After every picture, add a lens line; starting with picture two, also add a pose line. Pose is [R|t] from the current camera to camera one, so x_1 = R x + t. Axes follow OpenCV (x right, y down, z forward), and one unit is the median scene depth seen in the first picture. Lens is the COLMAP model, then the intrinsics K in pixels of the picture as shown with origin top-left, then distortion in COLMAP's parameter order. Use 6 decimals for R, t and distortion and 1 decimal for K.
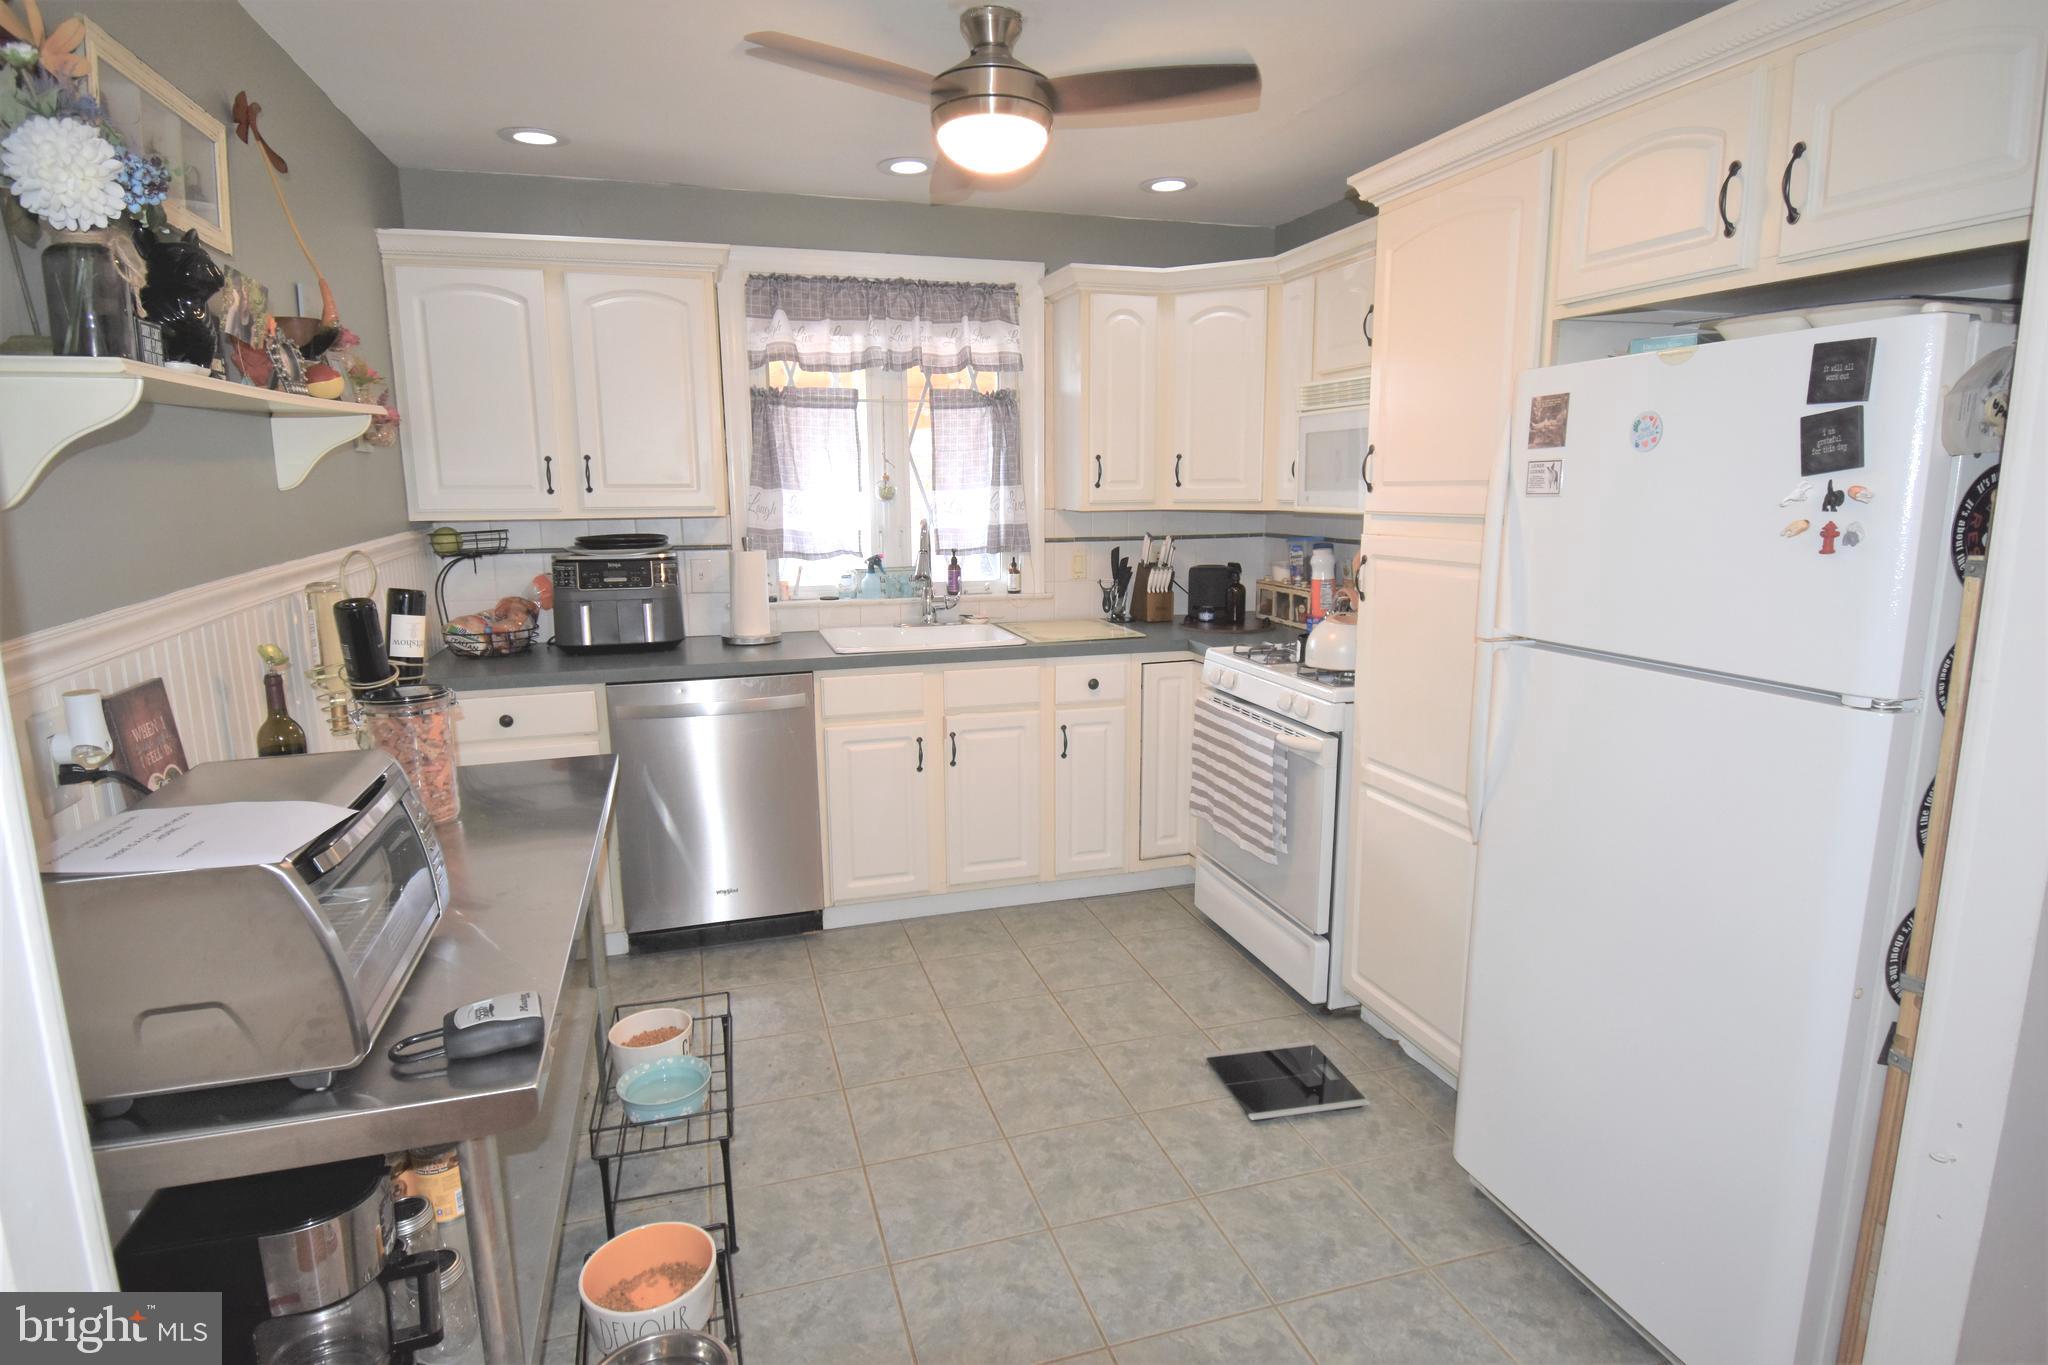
lens RADIAL K [[1102.2, 0, 1034.0], [0, 1102.2, 692.4], [0, 0, 1]] dist [0.014067, -0.023032]
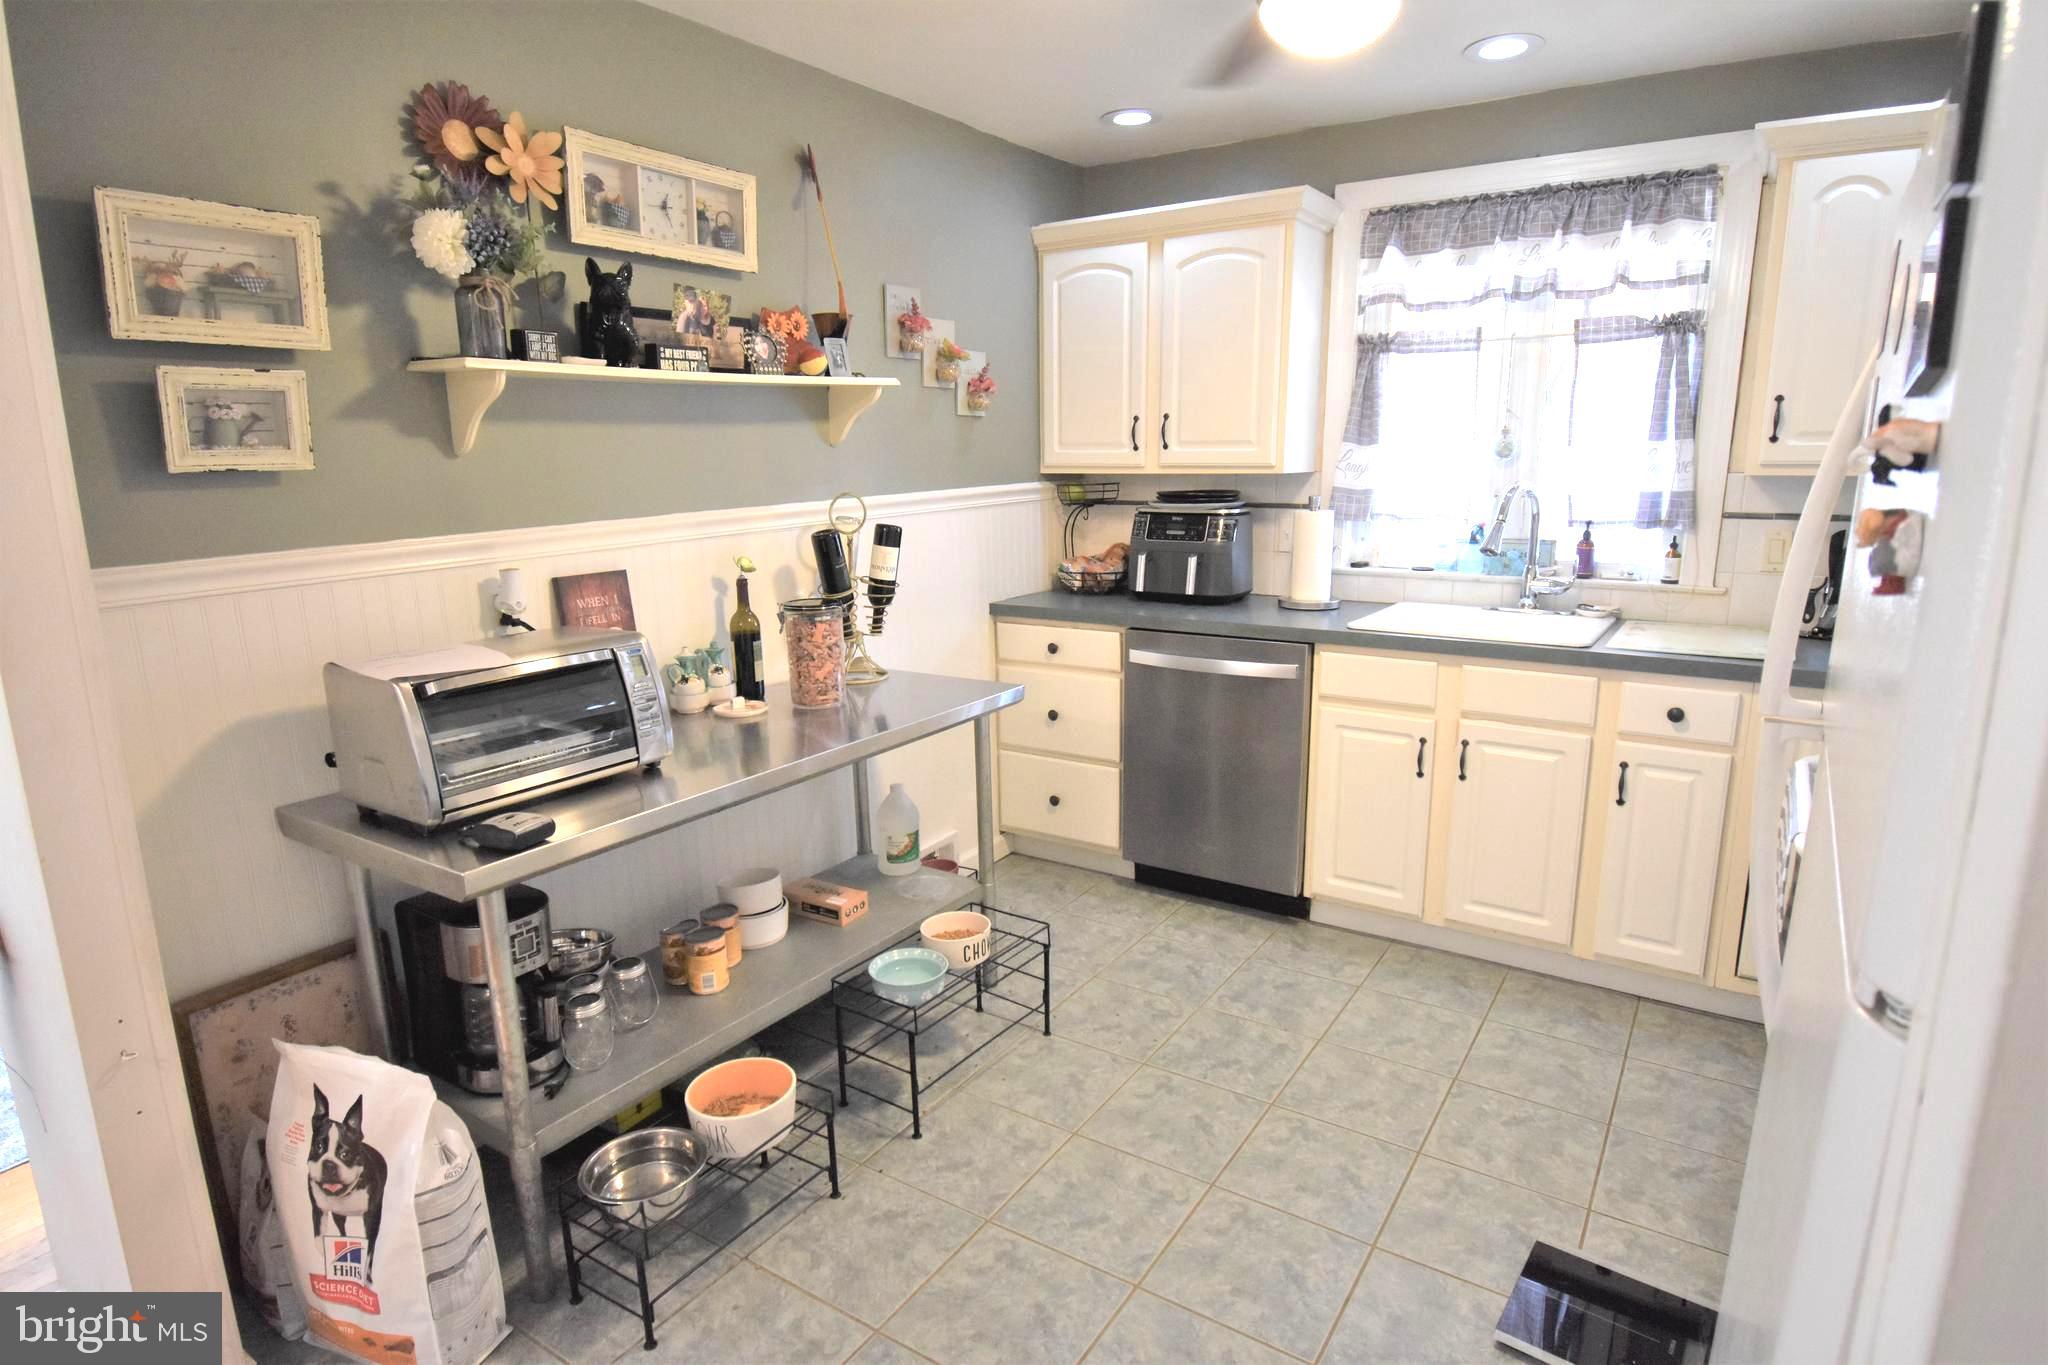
lens RADIAL K [[1102.2, 0, 1037.2], [0, 1102.2, 693.3], [0, 0, 1]] dist [0.014067, -0.023032]
pose [[0.634200, 0.168183, -0.754655, 0.328904], [-0.140827, 0.984855, 0.101137, -0.035510], [0.760235, 0.042135, 0.648280, 0.206523]]
